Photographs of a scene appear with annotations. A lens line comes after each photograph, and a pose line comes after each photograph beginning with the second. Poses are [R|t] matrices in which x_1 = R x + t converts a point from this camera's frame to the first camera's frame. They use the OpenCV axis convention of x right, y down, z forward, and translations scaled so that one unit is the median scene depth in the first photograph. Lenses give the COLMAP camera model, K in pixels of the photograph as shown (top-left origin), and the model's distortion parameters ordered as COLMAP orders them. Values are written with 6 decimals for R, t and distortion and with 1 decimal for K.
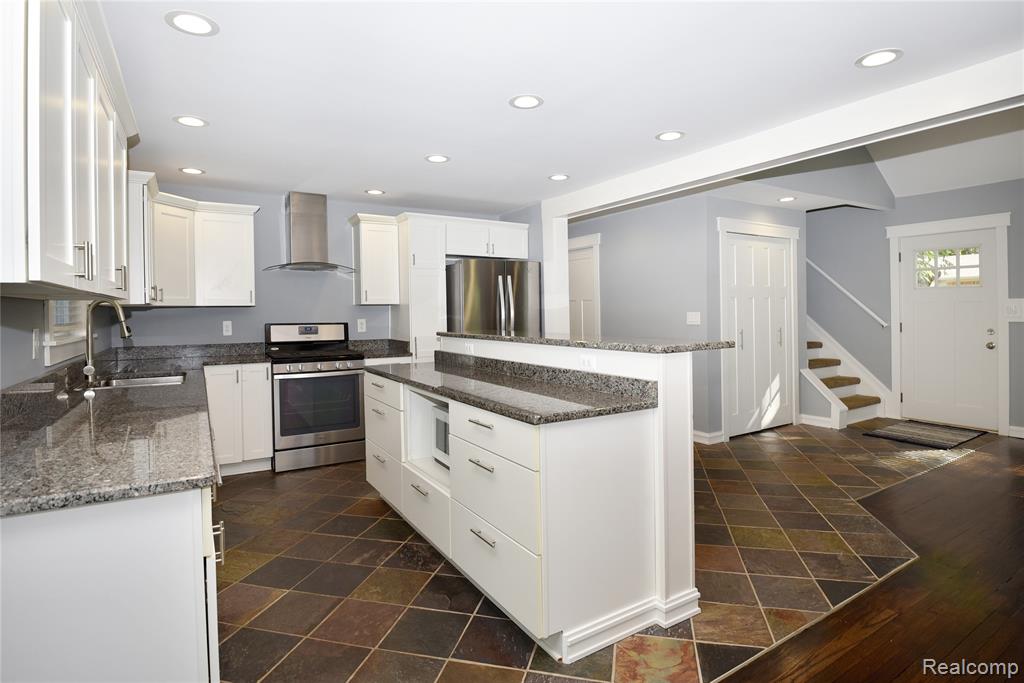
lens RADIAL K [[555.3, 0, 538.6], [0, 555.3, 310.8], [0, 0, 1]] dist [-0.007749, -0.005514]
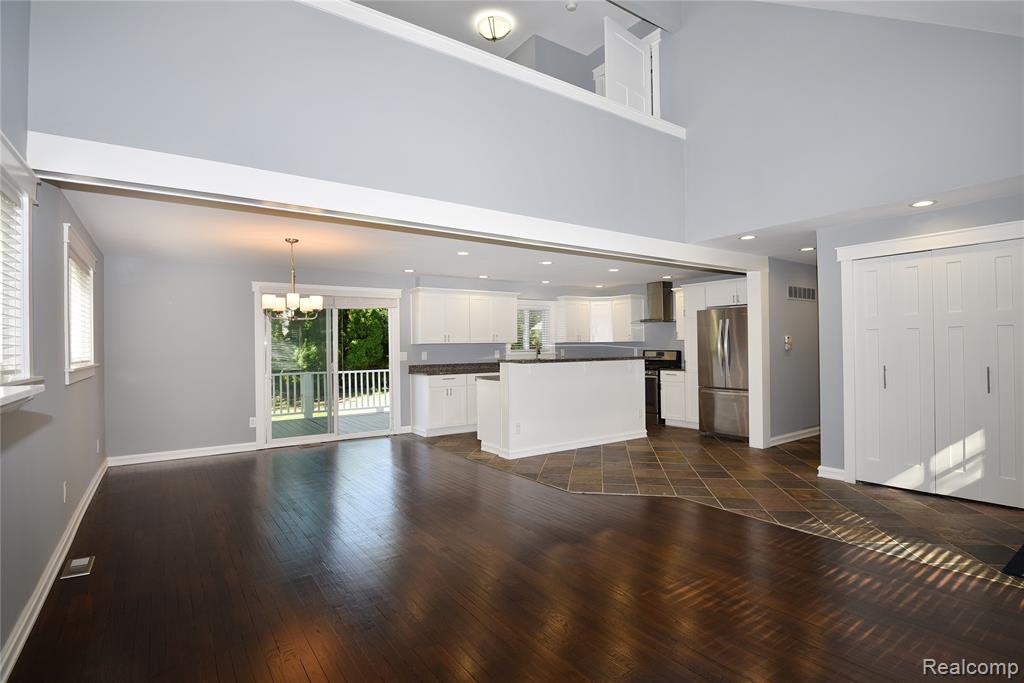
lens RADIAL K [[503.8, 0, 522.8], [0, 503.8, 340.6], [0, 0, 1]] dist [-0.019923, -0.002123]
pose [[0.055526, -0.004496, -0.998447, 1.237318], [0.007476, 0.999964, -0.004088, -0.007243], [0.998429, -0.007237, 0.055557, 0.426372]]
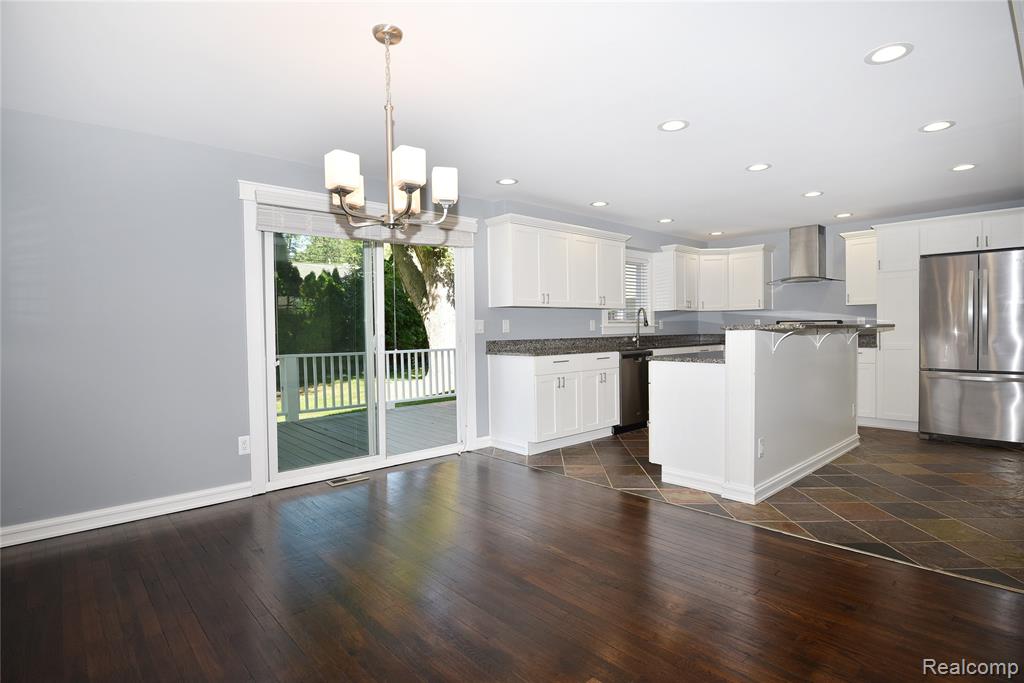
lens RADIAL K [[503.8, 0, 516.9], [0, 503.8, 342.0], [0, 0, 1]] dist [-0.019923, -0.002123]
pose [[0.168439, 0.028804, -0.985291, 0.675103], [0.008725, 0.999490, 0.030710, 0.030731], [0.985673, -0.013769, 0.168102, 0.074305]]
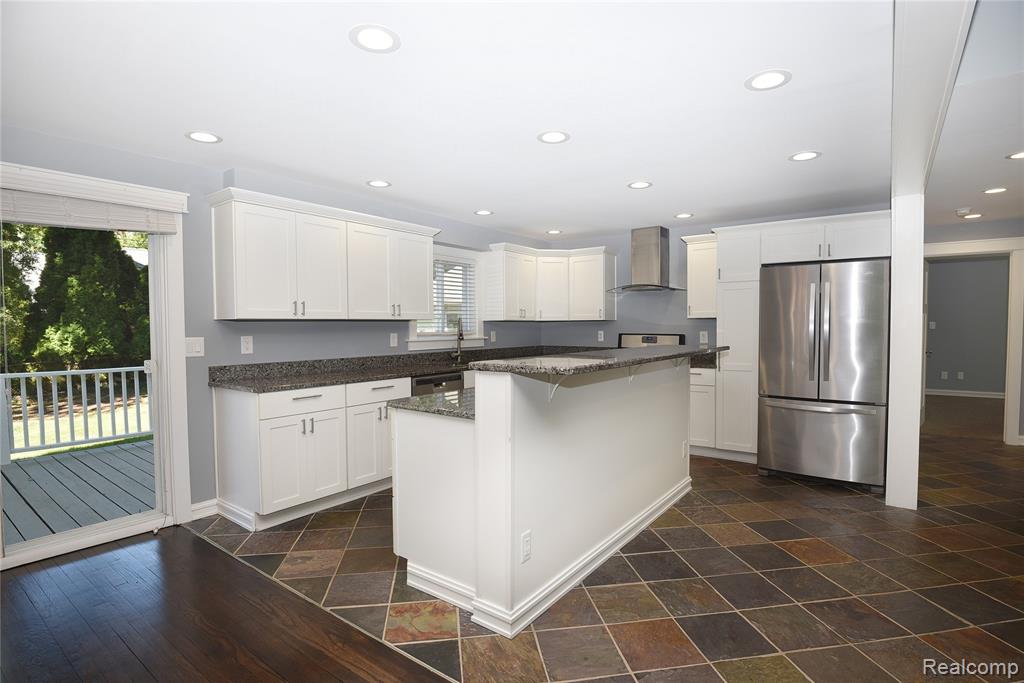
lens RADIAL K [[491.8, 0, 511.4], [0, 491.8, 343.9], [0, 0, 1]] dist [-0.015370, -0.000532]
pose [[0.347356, 0.040081, -0.936876, 0.487352], [-0.001275, 0.999105, 0.042270, -0.000913], [0.937732, -0.013488, 0.347097, 0.325254]]
